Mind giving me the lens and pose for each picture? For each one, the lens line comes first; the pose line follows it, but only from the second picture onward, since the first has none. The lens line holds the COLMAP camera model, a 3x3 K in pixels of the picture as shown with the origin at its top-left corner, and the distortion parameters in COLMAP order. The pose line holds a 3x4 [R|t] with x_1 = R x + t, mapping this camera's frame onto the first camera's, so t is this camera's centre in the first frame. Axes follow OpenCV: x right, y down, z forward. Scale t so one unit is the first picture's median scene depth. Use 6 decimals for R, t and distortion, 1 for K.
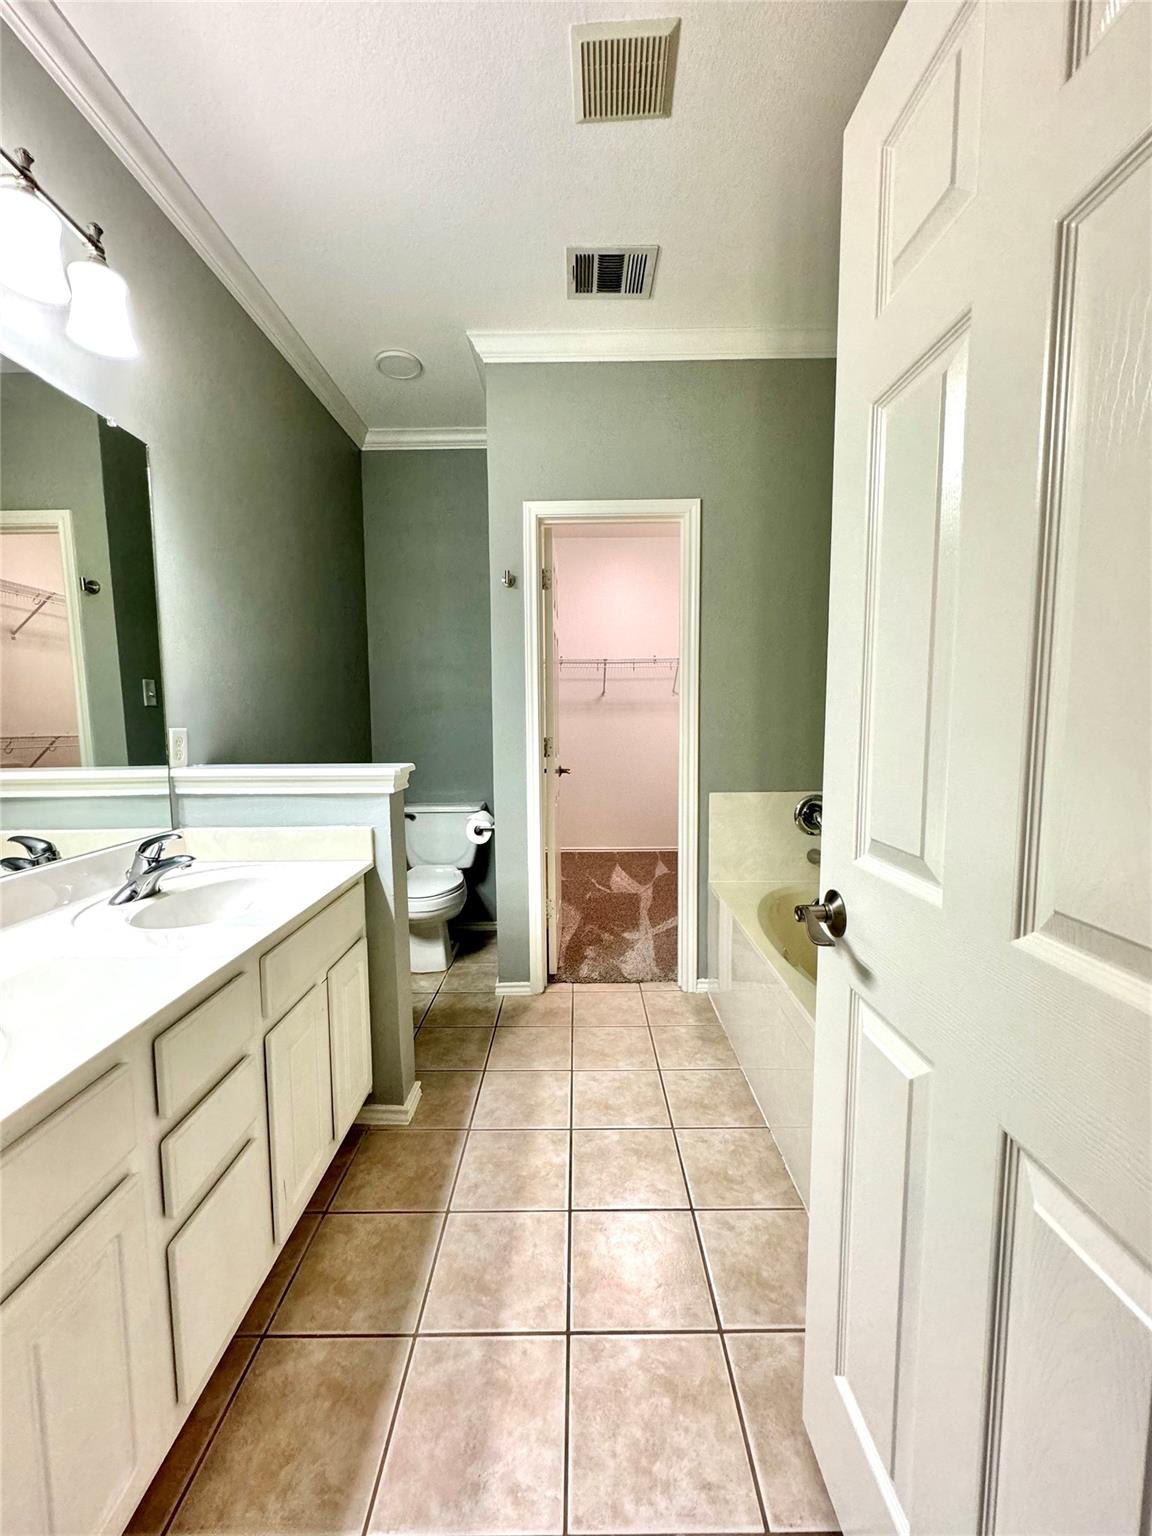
lens RADIAL K [[612.0, 0, 588.7], [0, 612.0, 773.8], [0, 0, 1]] dist [-0.009275, 0.000191]
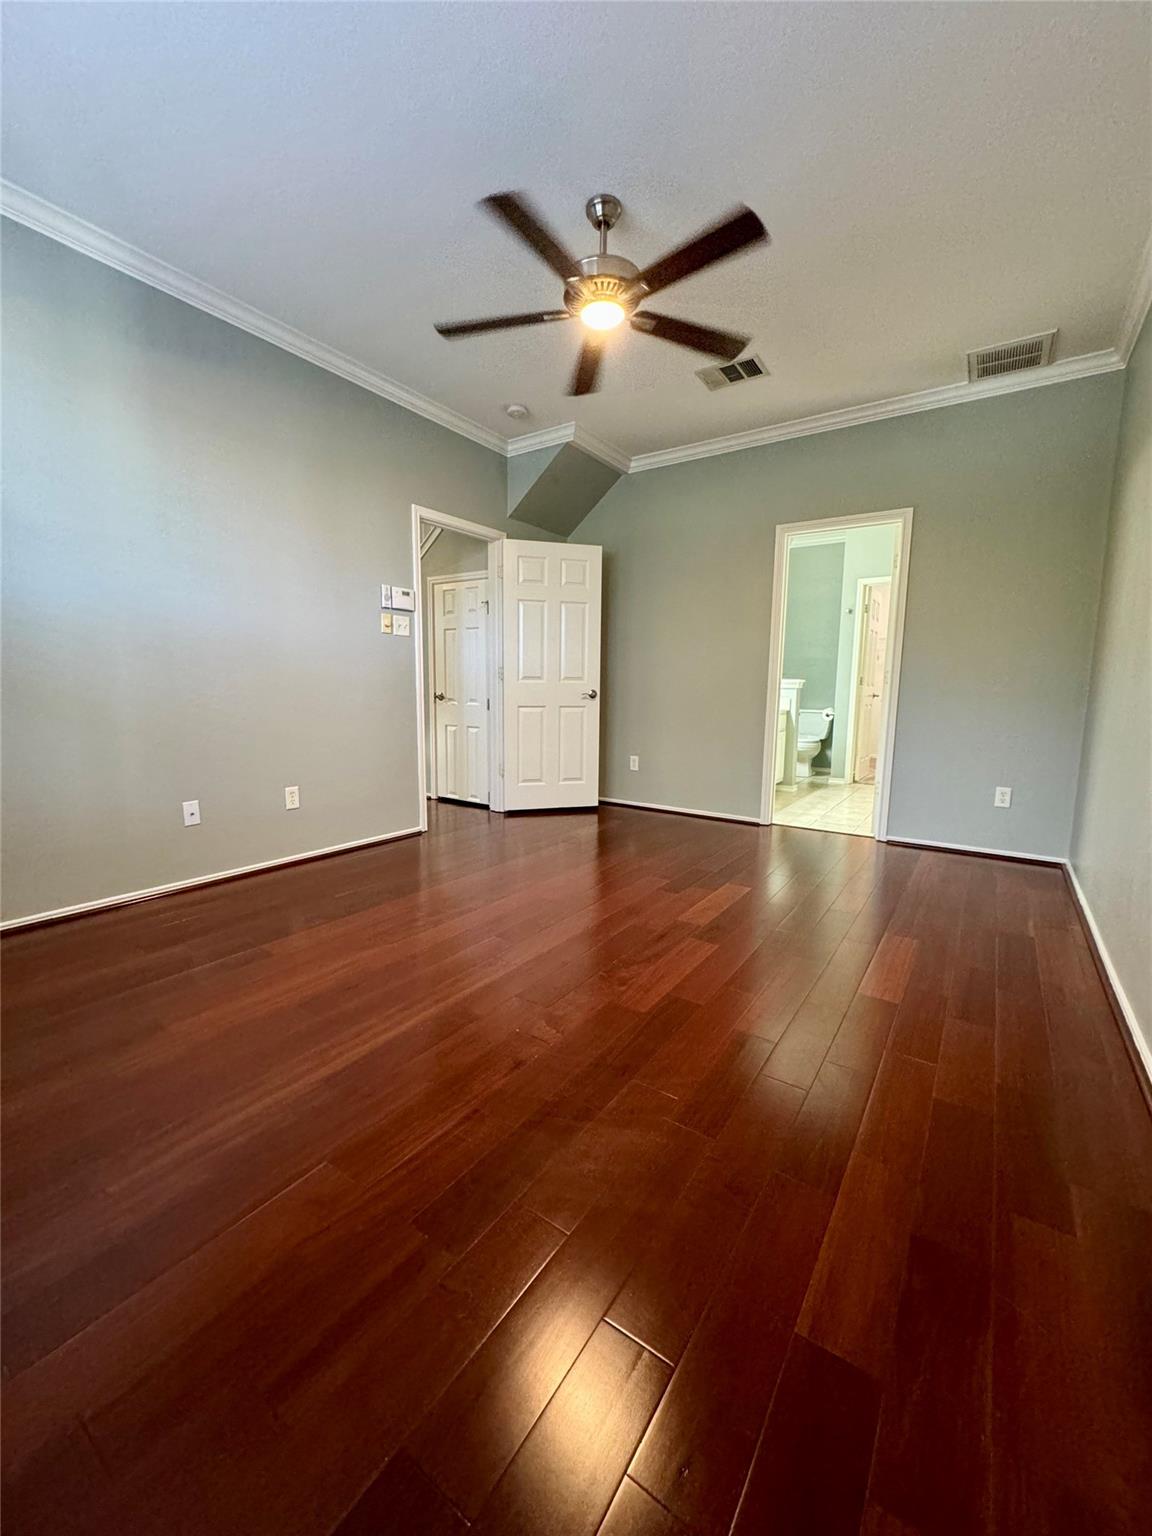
lens RADIAL K [[612.0, 0, 577.0], [0, 612.0, 764.4], [0, 0, 1]] dist [-0.009275, 0.000191]
pose [[0.836019, 0.082767, -0.542422, 0.324859], [-0.055127, 0.996226, 0.067046, 0.178422], [0.545924, -0.026150, 0.837427, -1.597875]]
